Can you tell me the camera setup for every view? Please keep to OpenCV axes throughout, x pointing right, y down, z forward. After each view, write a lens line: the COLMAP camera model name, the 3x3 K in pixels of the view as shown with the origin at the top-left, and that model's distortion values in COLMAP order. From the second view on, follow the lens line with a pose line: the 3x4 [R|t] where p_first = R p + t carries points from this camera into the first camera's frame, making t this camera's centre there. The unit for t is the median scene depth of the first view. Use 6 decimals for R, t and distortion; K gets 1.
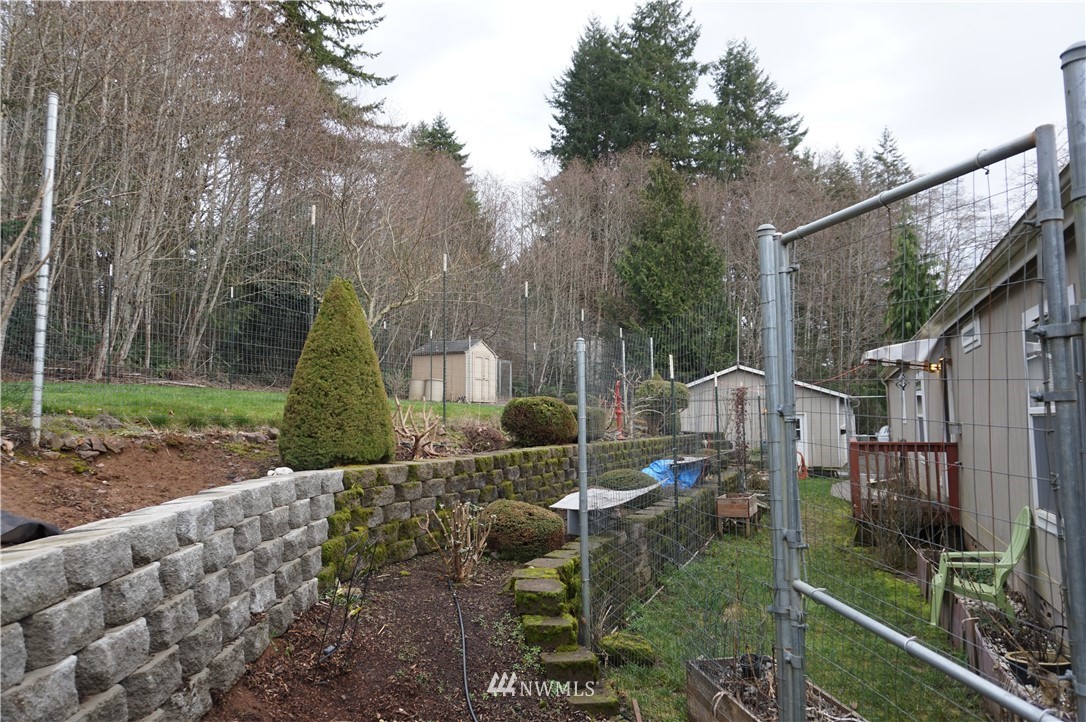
lens RADIAL K [[728.2, 0, 536.6], [0, 728.2, 364.6], [0, 0, 1]] dist [-0.052224, 0.038937]
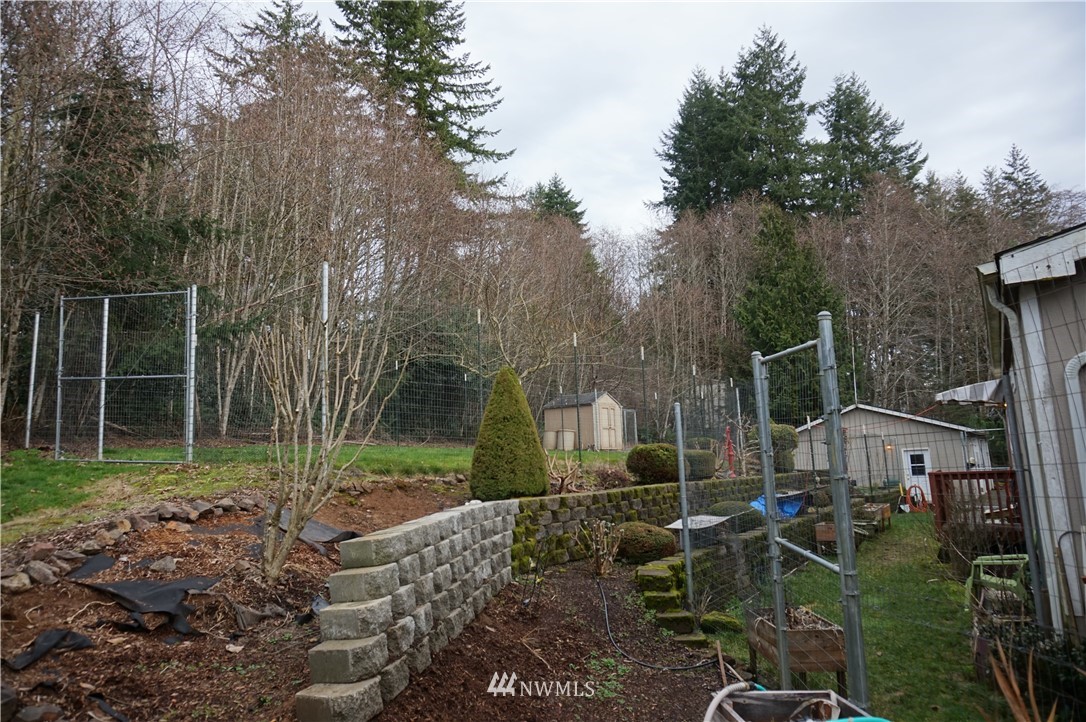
lens RADIAL K [[728.2, 0, 536.6], [0, 728.2, 364.6], [0, 0, 1]] dist [-0.052224, 0.038937]
pose [[0.984264, -0.054367, -0.168133, 0.003986], [0.043530, 0.996770, -0.067484, -0.003261], [0.171259, 0.059103, 0.983452, -0.054554]]
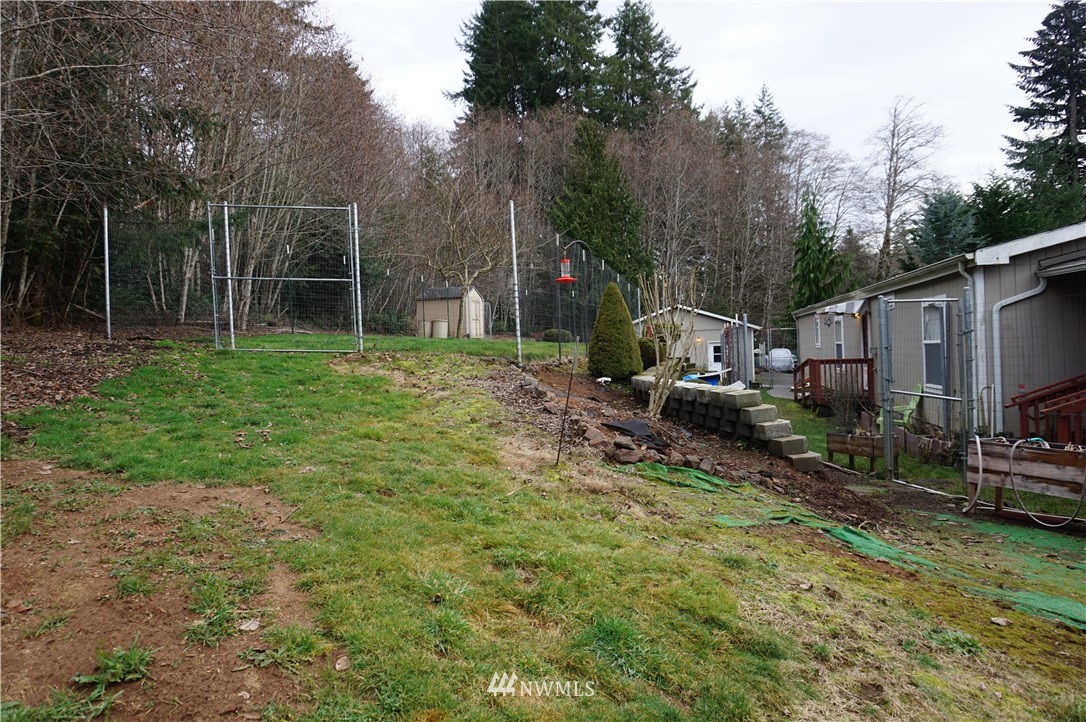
lens RADIAL K [[732.6, 0, 543.0], [0, 732.6, 361.0], [0, 0, 1]] dist [-0.039299, 0.001507]
pose [[0.982798, -0.029855, 0.182256, -0.113761], [0.013301, 0.995727, 0.091384, -0.012530], [-0.184206, -0.087388, 0.978995, -0.128579]]
